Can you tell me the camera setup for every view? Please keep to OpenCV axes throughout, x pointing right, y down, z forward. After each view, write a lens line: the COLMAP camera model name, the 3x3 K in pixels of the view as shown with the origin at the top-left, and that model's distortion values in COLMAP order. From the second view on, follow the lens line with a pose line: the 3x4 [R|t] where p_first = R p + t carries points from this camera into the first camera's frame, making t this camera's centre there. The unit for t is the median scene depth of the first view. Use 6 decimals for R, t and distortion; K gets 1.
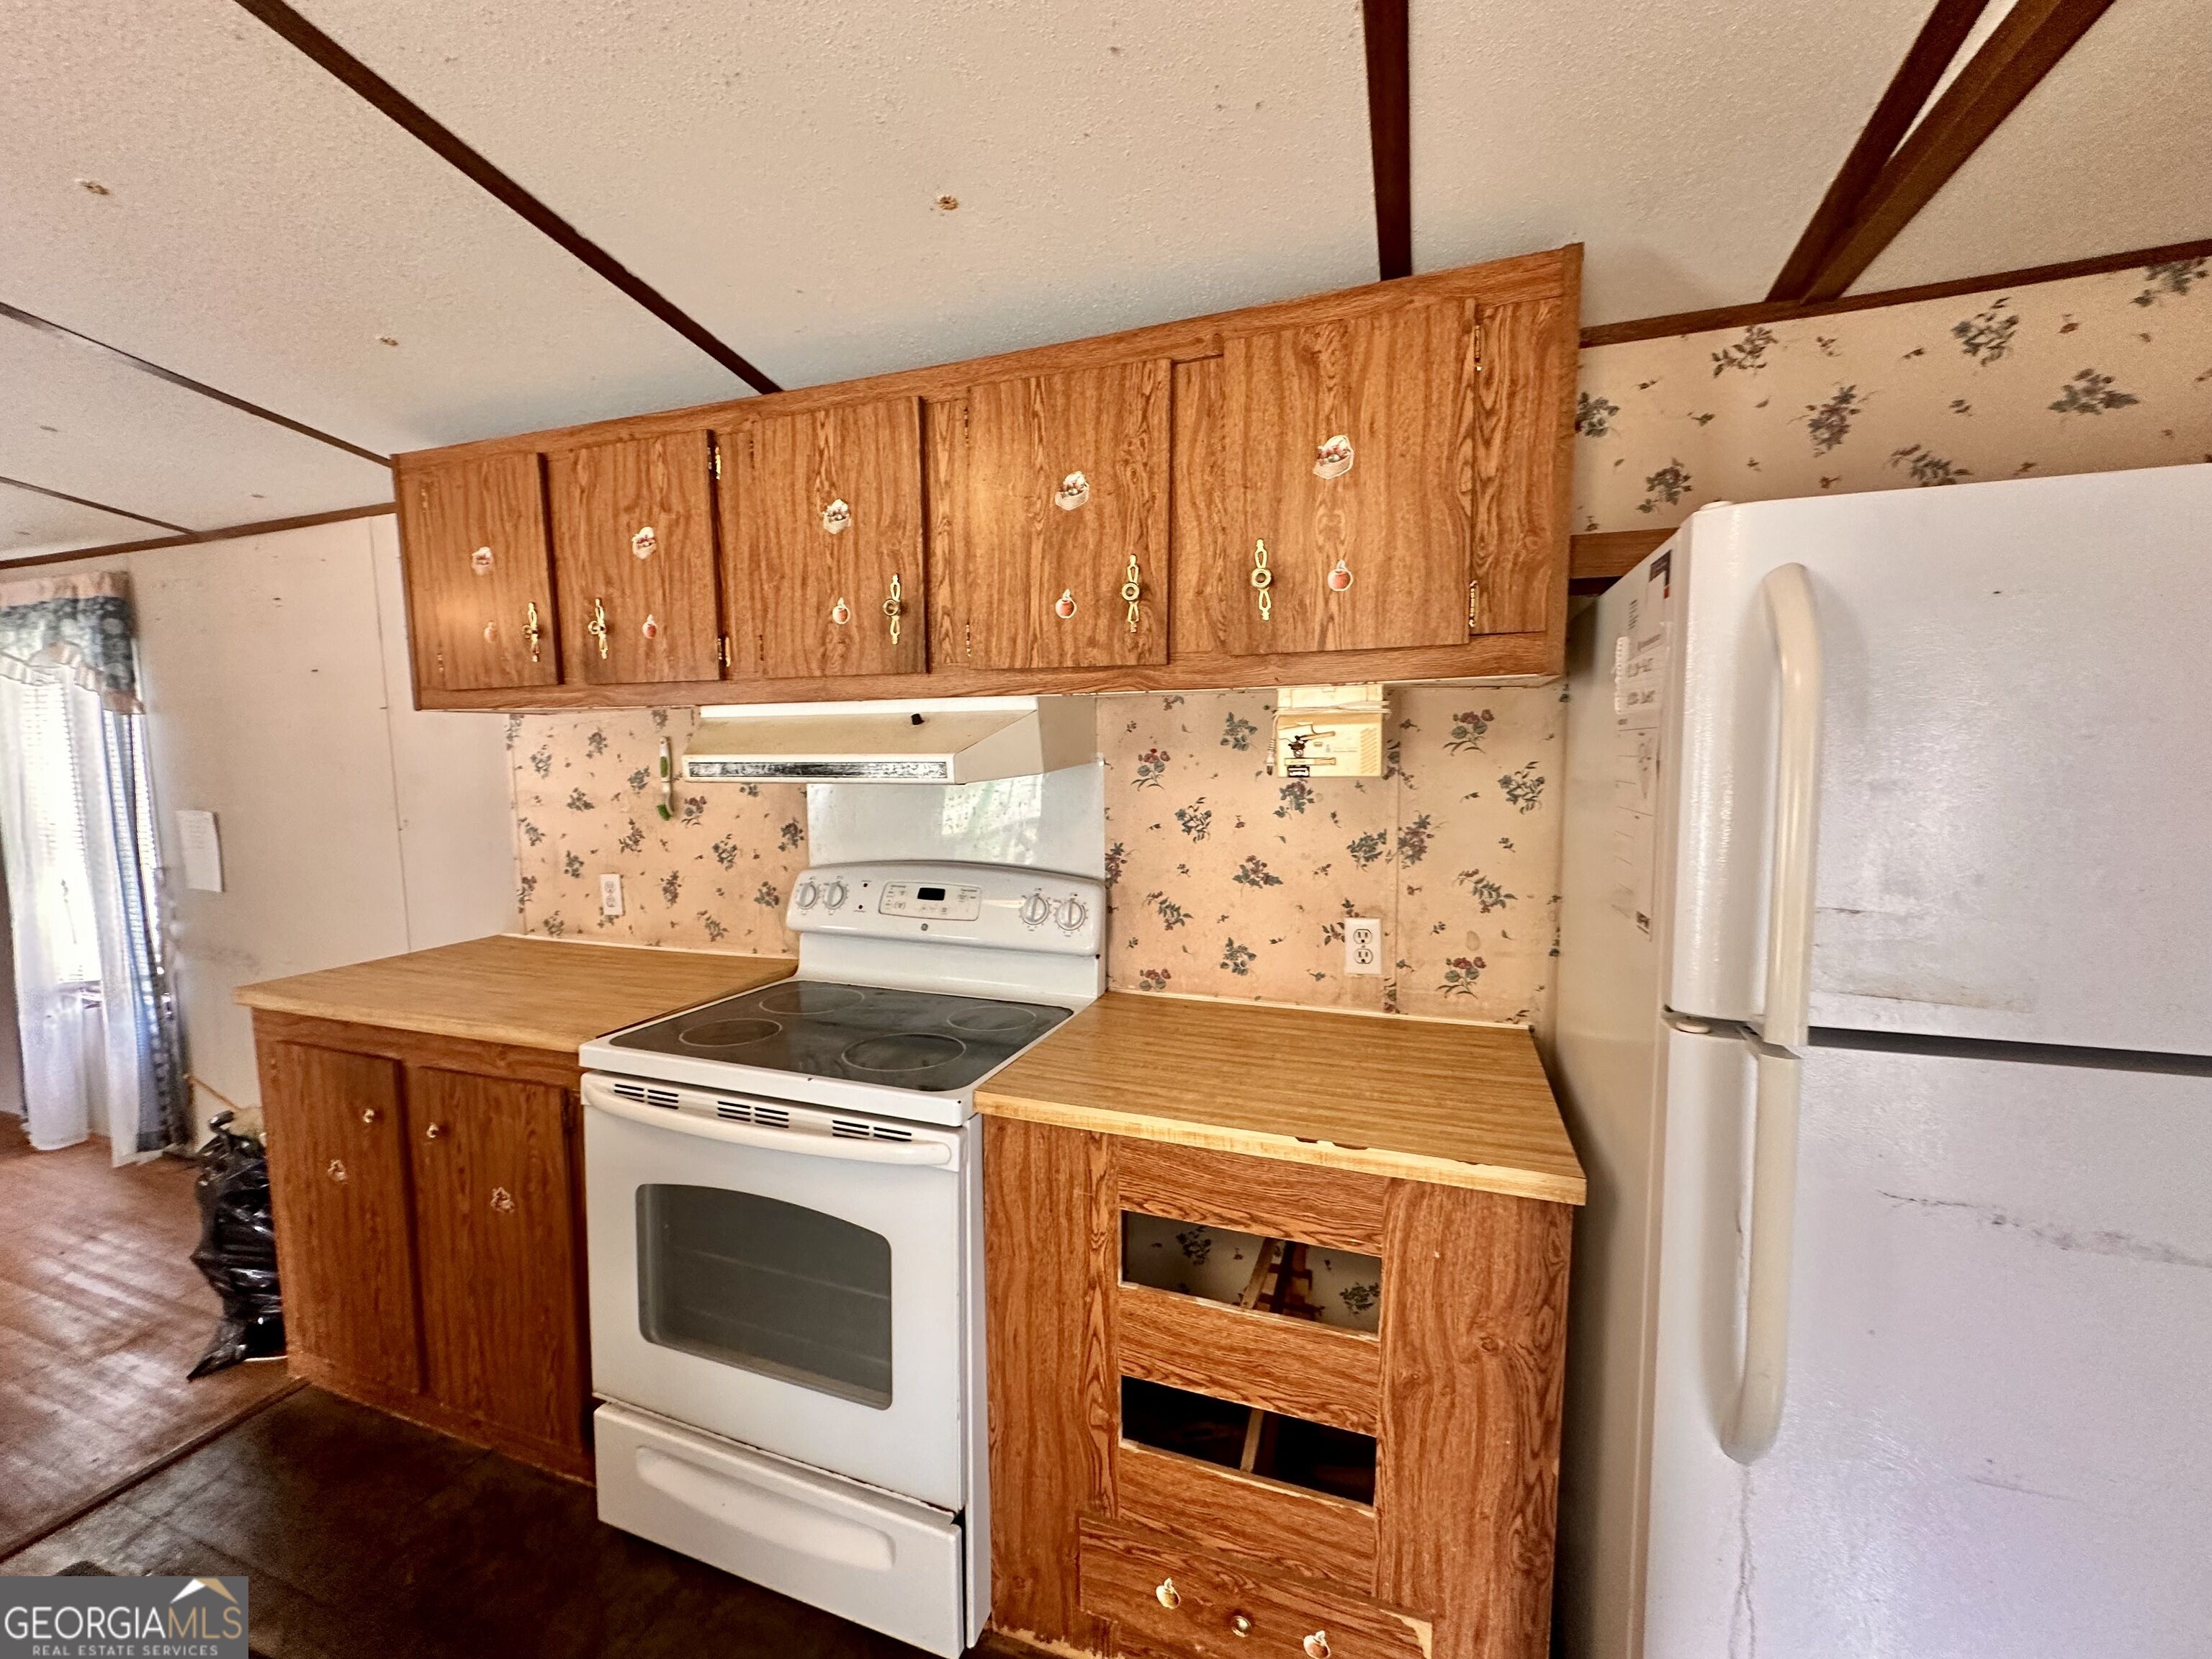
lens RADIAL K [[882.3, 0, 1106.0], [0, 882.3, 829.5], [0, 0, 1]] dist [-0.001877, -0.000186]
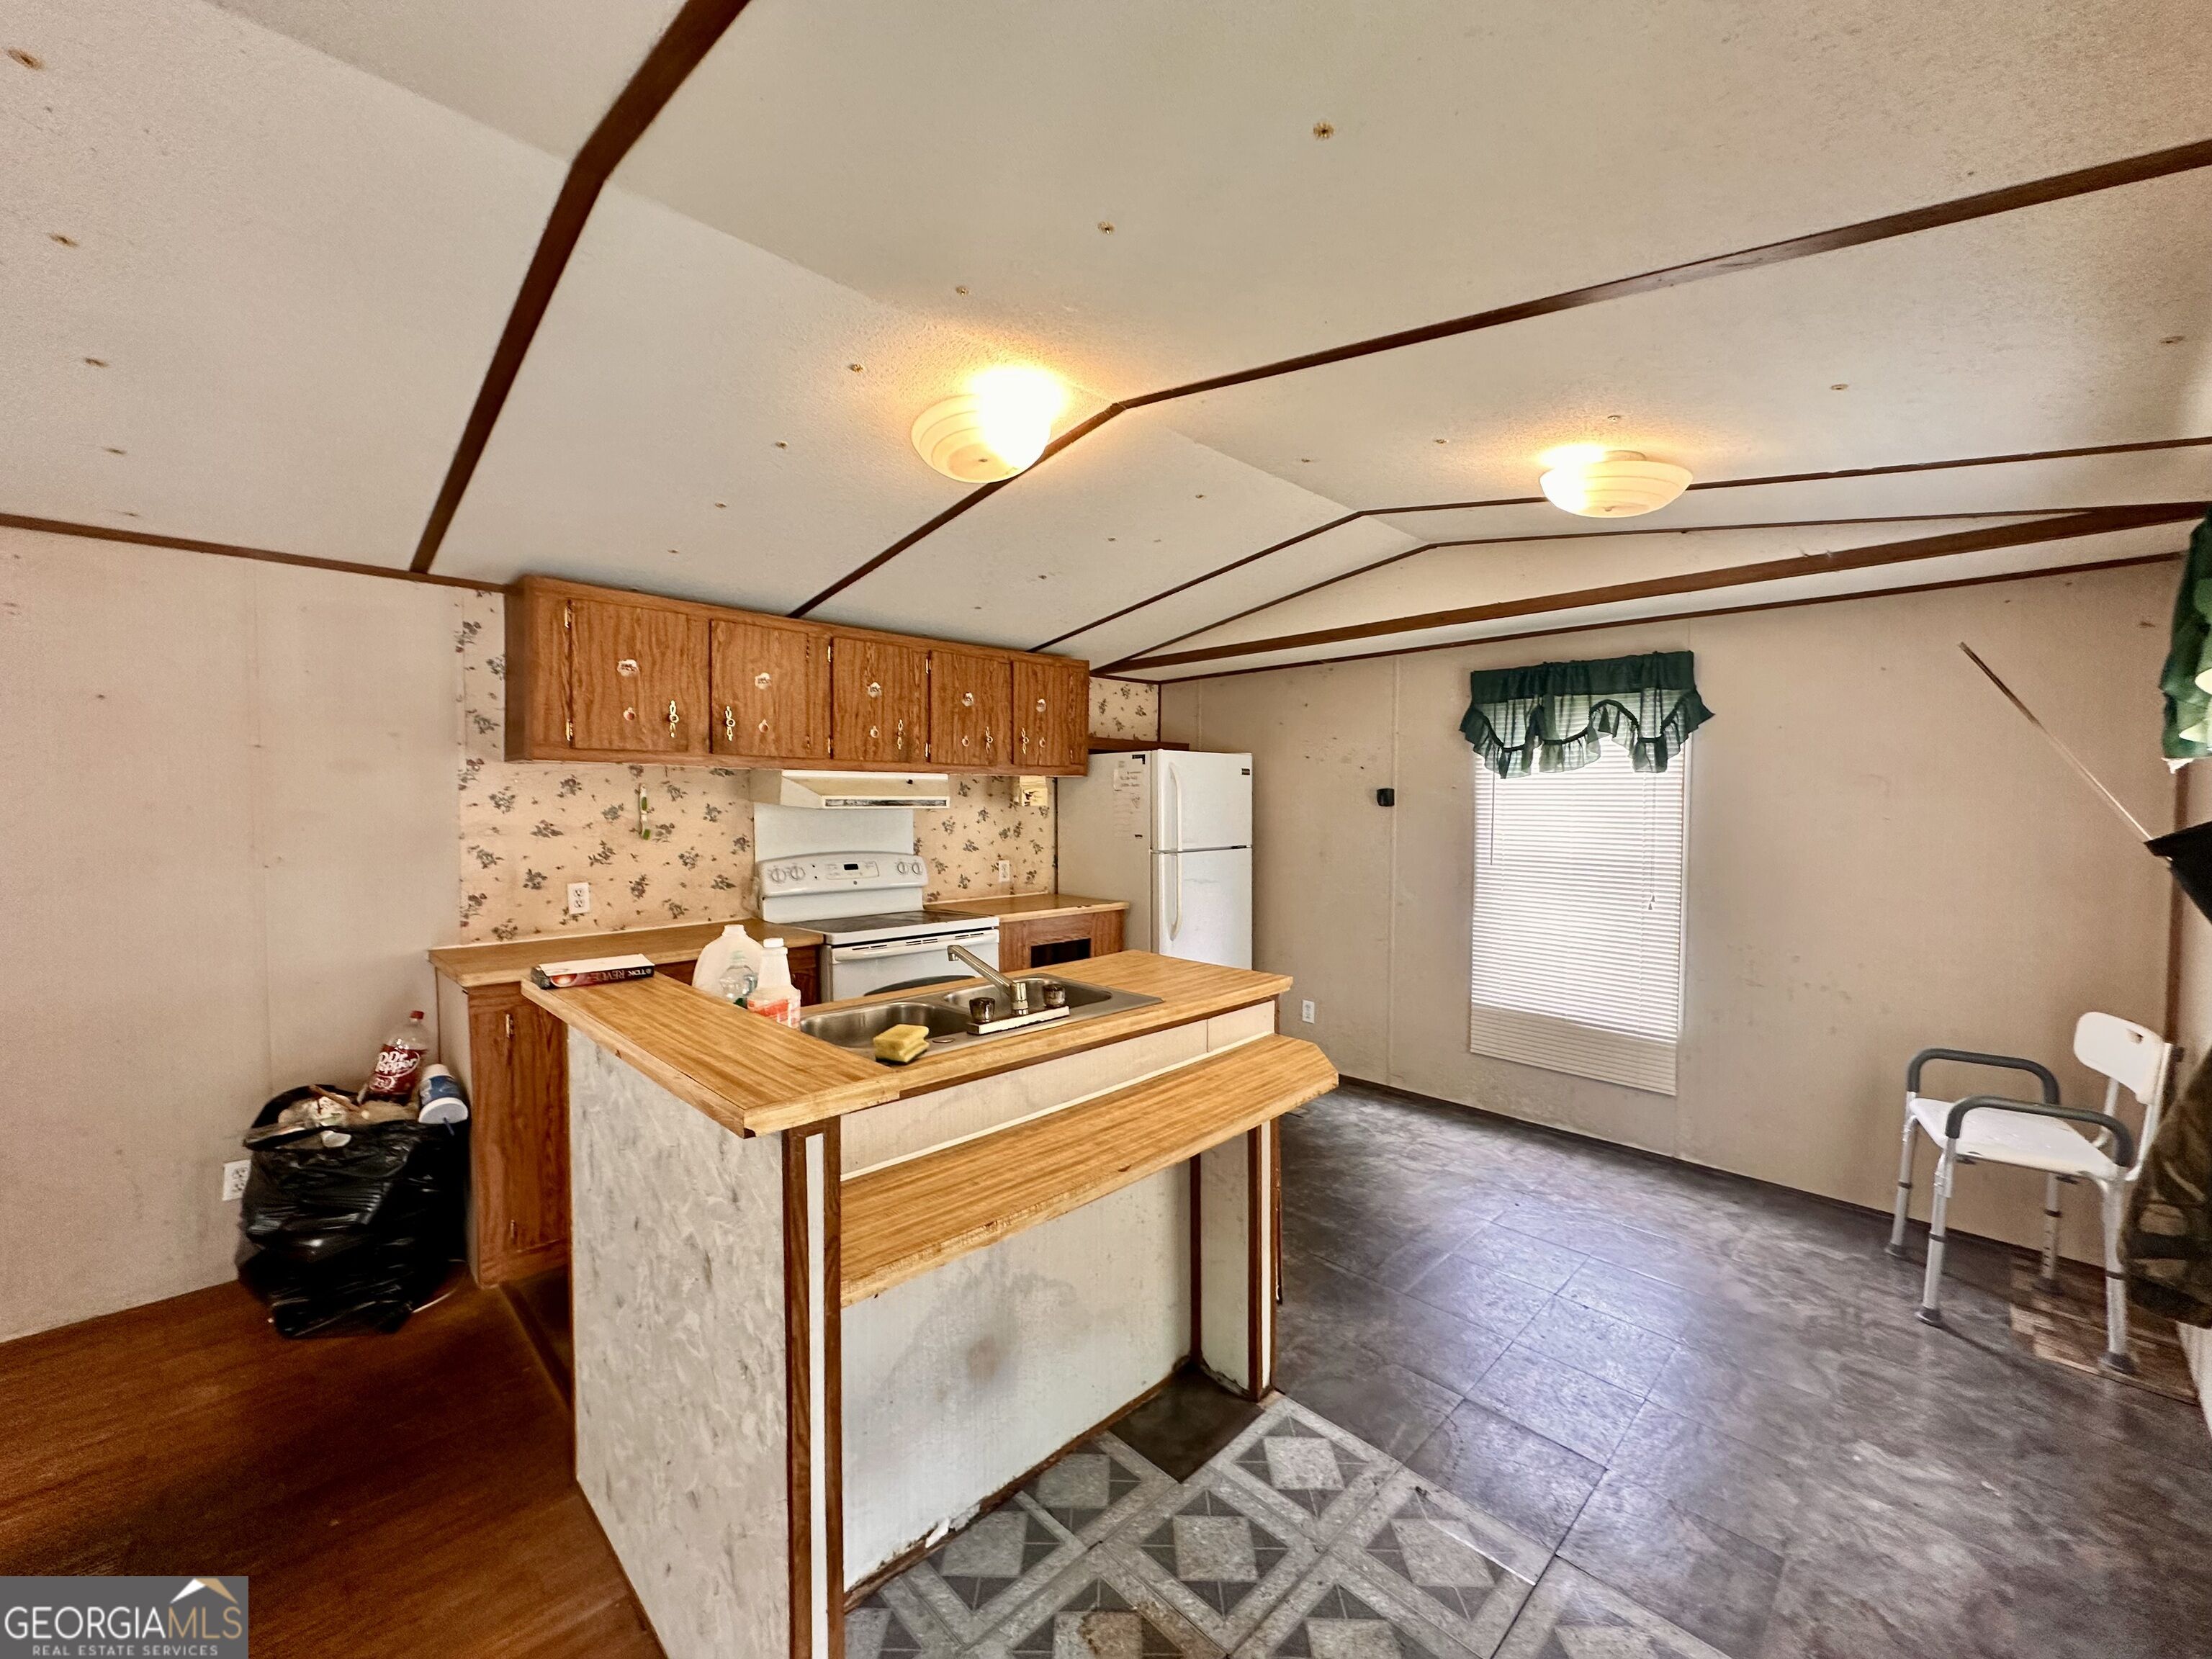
lens RADIAL K [[885.5, 0, 1106.0], [0, 885.5, 829.5], [0, 0, 1]] dist [-0.001194, -0.000151]
pose [[0.438662, -0.019748, 0.898435, -2.187928], [0.078623, 0.996768, -0.016478, 0.084190], [-0.895206, 0.077866, 0.438797, -0.503881]]
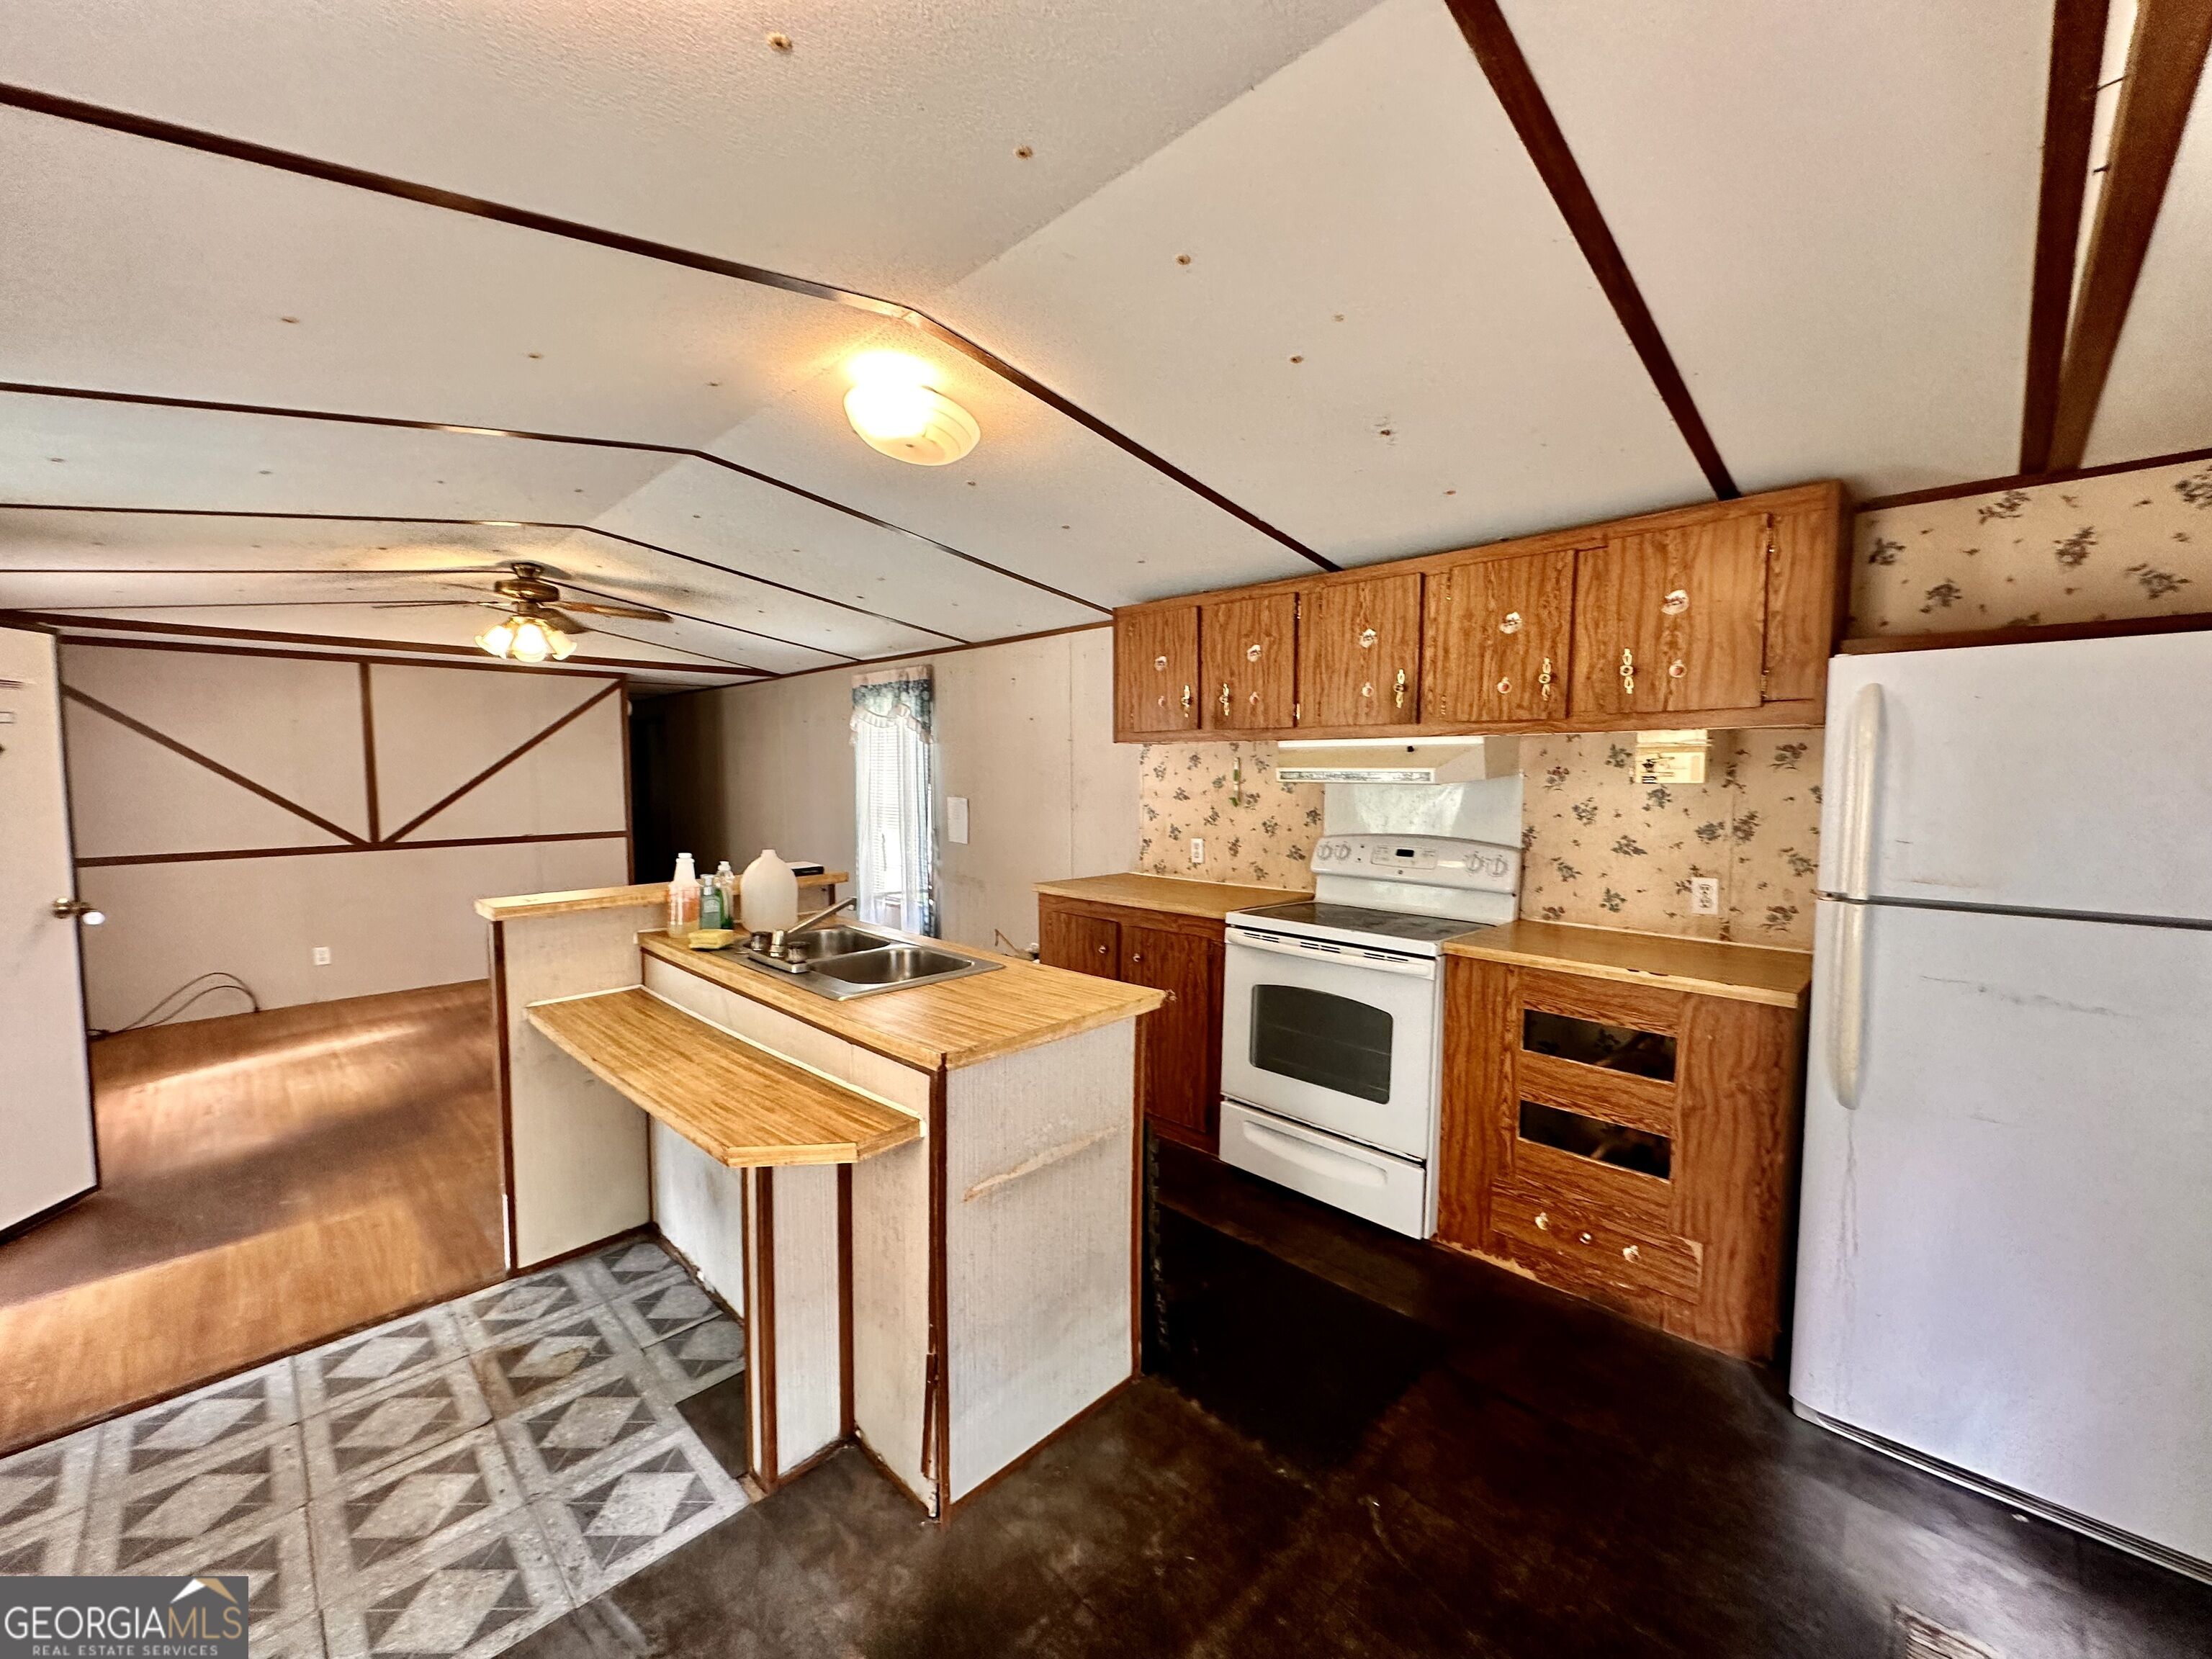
lens RADIAL K [[882.3, 0, 1106.0], [0, 882.3, 829.5], [0, 0, 1]] dist [-0.001877, -0.000186]
pose [[0.904681, 0.039338, -0.424269, -0.005840], [-0.048883, 0.998737, -0.011631, 0.095045], [0.423276, 0.031261, 0.905461, -0.928393]]
